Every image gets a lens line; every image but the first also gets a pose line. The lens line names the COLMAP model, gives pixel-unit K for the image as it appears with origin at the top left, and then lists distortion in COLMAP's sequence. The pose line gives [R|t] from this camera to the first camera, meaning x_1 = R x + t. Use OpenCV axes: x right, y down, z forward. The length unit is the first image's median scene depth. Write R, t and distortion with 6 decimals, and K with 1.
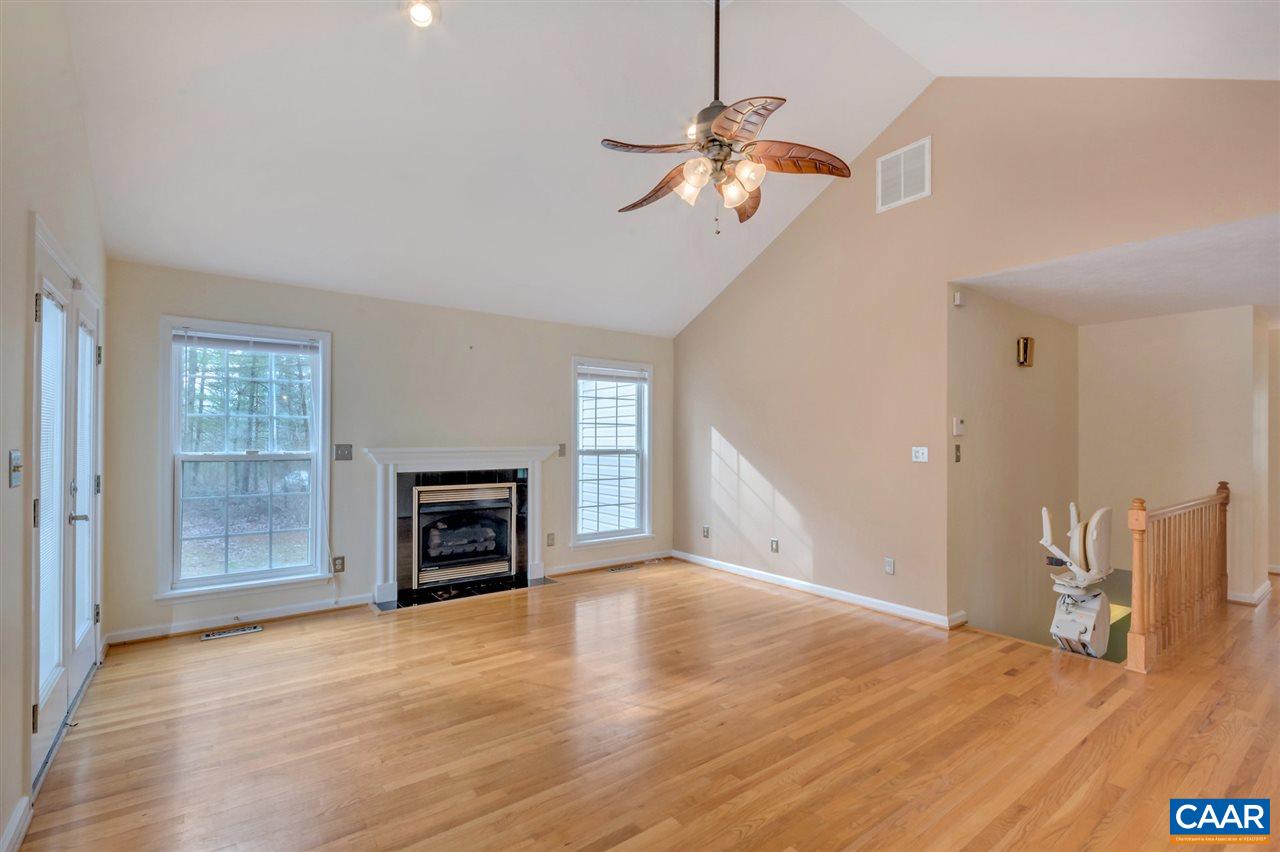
lens RADIAL K [[573.1, 0, 641.8], [0, 573.1, 432.0], [0, 0, 1]] dist [-0.000253, 0.000231]
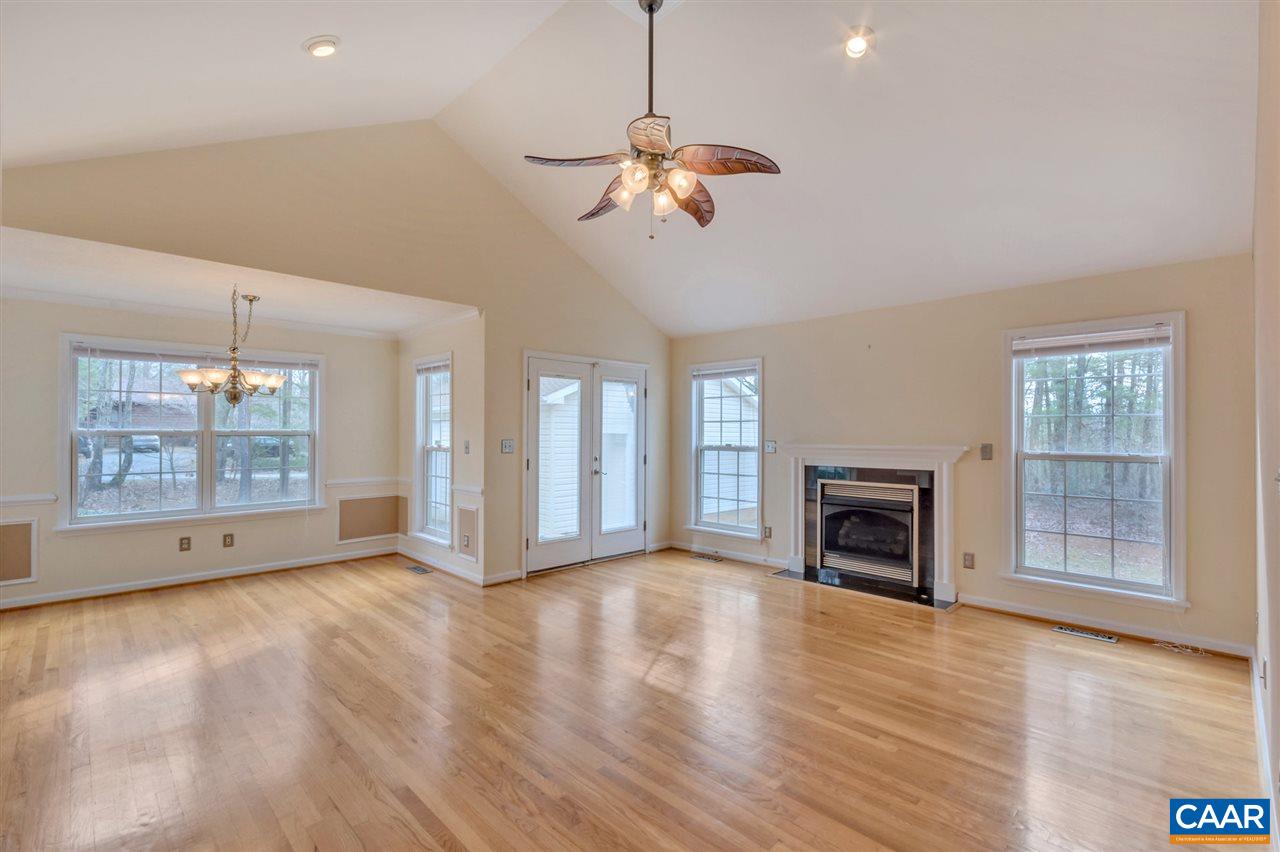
lens RADIAL K [[573.1, 0, 649.5], [0, 573.1, 427.0], [0, 0, 1]] dist [-0.000253, 0.000231]
pose [[0.147948, -0.014923, -0.988883, 0.646679], [0.007385, 0.999875, -0.013984, 0.006283], [0.988968, -0.005234, 0.148040, 0.476262]]
